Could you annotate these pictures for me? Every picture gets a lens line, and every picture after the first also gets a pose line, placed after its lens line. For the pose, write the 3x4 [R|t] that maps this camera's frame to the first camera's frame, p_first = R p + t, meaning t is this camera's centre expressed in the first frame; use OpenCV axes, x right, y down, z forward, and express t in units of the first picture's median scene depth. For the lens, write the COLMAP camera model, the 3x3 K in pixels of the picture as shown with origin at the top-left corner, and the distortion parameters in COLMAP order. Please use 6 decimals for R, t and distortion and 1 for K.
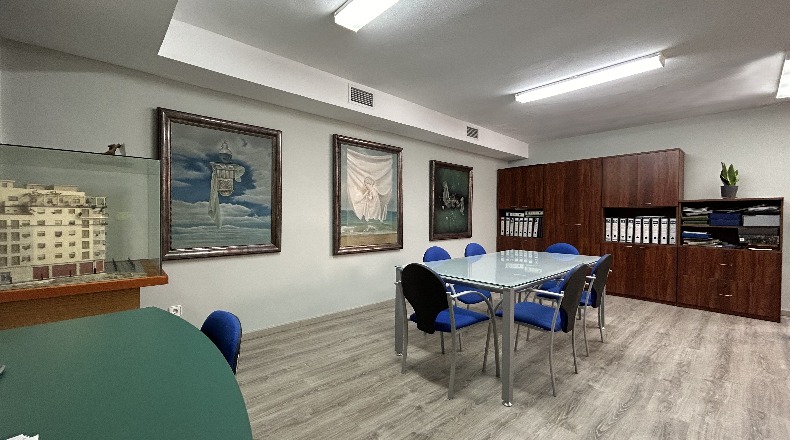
lens RADIAL K [[320.0, 0, 391.6], [0, 320.0, 220.1], [0, 0, 1]] dist [0.000236, 0.000236]
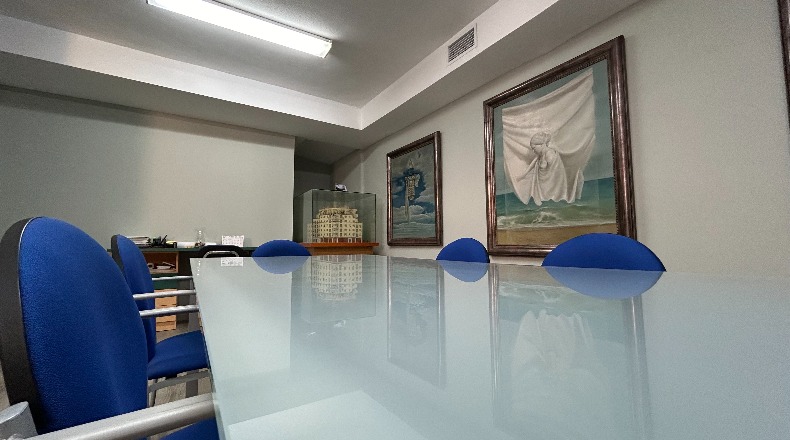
lens RADIAL K [[320.0, 0, 391.6], [0, 320.0, 220.1], [0, 0, 1]] dist [0.000236, 0.000236]
pose [[-0.175412, -0.077855, -0.981412, 0.616298], [-0.009282, 0.996955, -0.077429, 0.087566], [0.984451, -0.004472, -0.175601, 0.905629]]
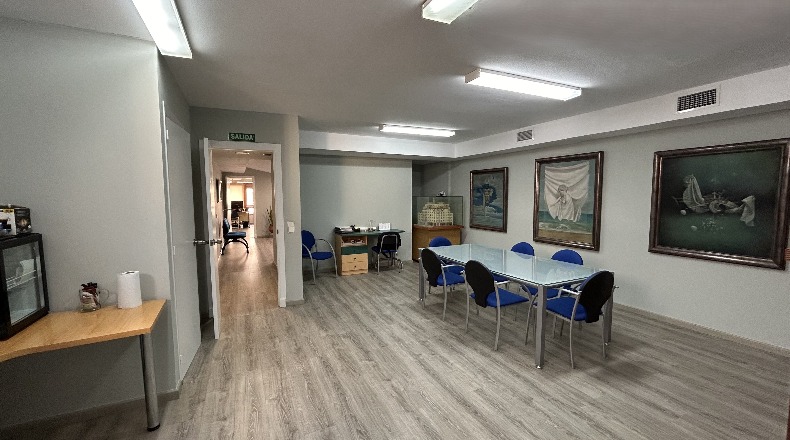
lens RADIAL K [[320.0, 0, 391.6], [0, 320.0, 220.1], [0, 0, 1]] dist [0.000236, 0.000236]
pose [[-0.292419, 0.069607, -0.953754, 1.423505], [-0.012142, 0.996997, 0.076486, -0.093775], [0.956213, 0.033946, -0.290695, 0.799594]]
